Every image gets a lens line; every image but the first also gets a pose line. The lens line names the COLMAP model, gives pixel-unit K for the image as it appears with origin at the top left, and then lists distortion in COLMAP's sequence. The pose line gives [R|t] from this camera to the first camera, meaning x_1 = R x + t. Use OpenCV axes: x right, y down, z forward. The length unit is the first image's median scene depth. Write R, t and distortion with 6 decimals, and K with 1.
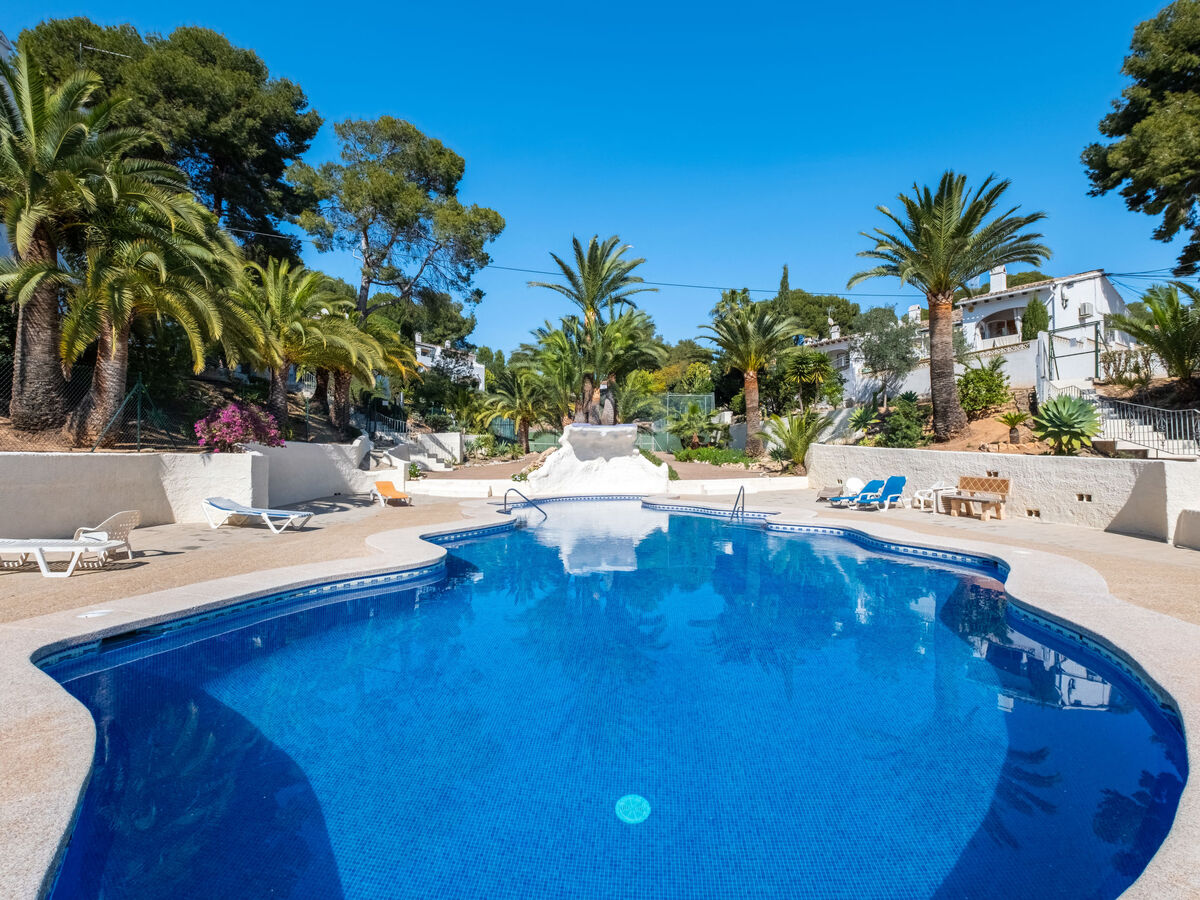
lens RADIAL K [[602.6, 0, 596.7], [0, 602.6, 450.8], [0, 0, 1]] dist [0.002086, -0.002618]
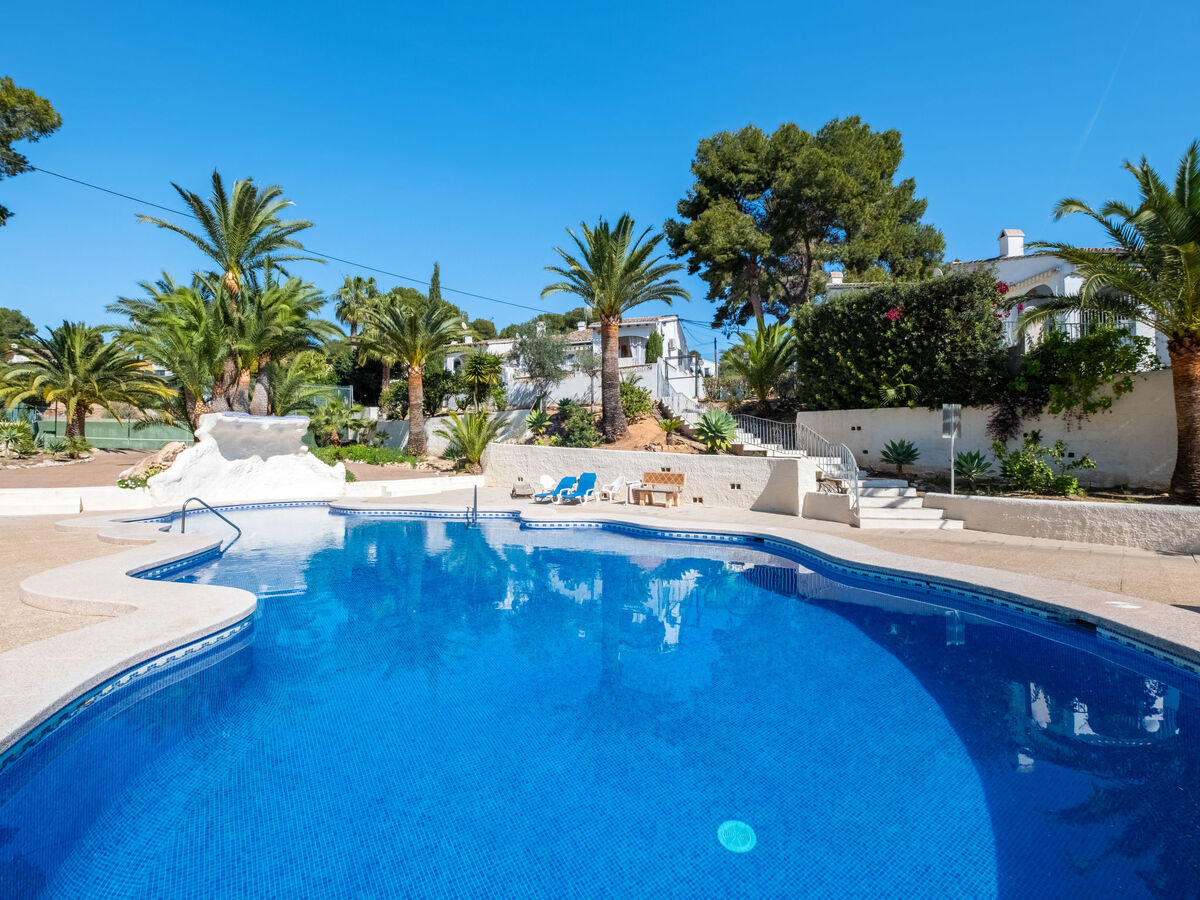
lens RADIAL K [[602.6, 0, 596.7], [0, 602.6, 450.8], [0, 0, 1]] dist [0.002086, -0.002618]
pose [[0.778044, 0.008582, 0.628151, -0.143460], [-0.008043, 0.999961, -0.003700, 0.003774], [-0.628159, -0.002174, 0.778082, 0.088643]]
